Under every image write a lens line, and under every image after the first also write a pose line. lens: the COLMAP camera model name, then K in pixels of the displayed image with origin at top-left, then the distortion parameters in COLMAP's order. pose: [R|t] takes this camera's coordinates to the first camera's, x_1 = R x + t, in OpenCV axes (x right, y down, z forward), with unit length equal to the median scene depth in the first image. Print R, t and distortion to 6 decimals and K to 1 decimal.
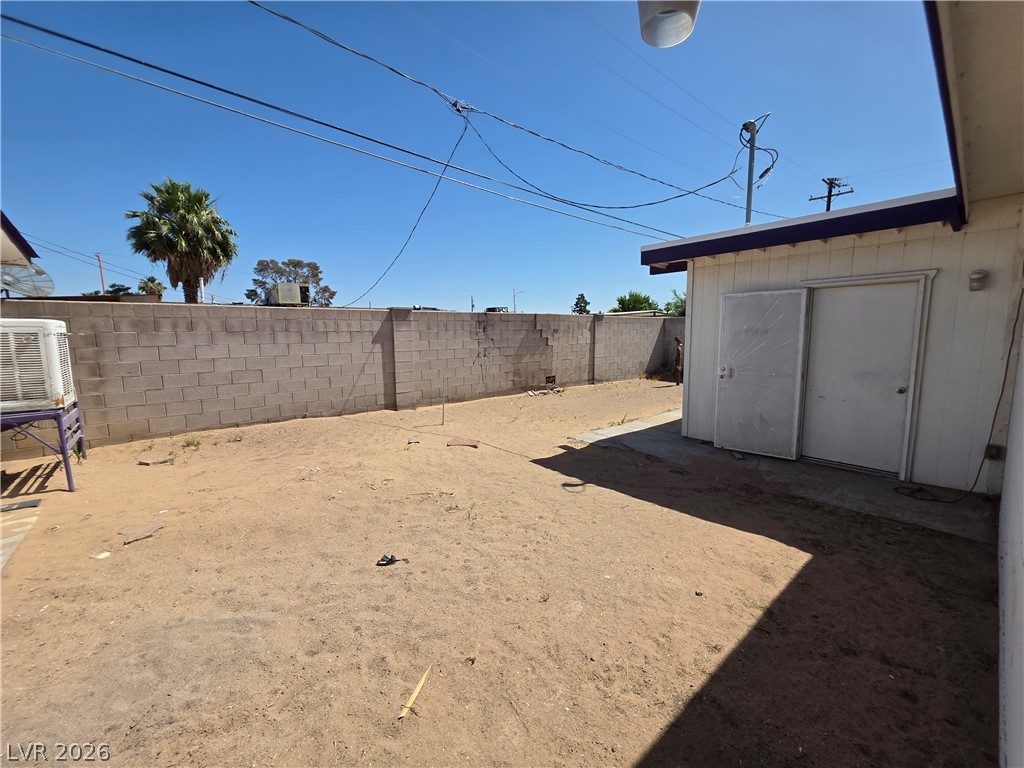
lens RADIAL K [[408.5, 0, 516.4], [0, 408.5, 383.6], [0, 0, 1]] dist [0.000458, -0.000460]
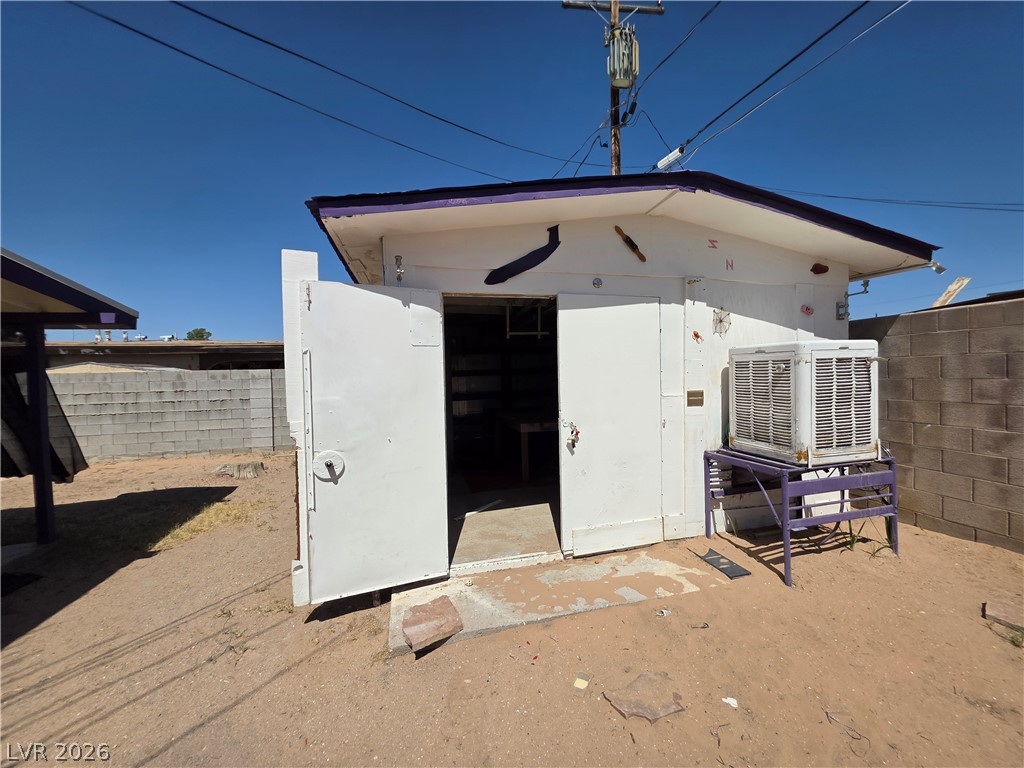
lens RADIAL K [[408.5, 0, 514.7], [0, 408.5, 381.0], [0, 0, 1]] dist [0.000458, -0.000460]
pose [[-0.447207, 0.037182, -0.893657, -0.272204], [-0.079147, 0.993571, 0.080946, -0.105357], [0.890922, 0.106930, -0.441389, 0.876947]]
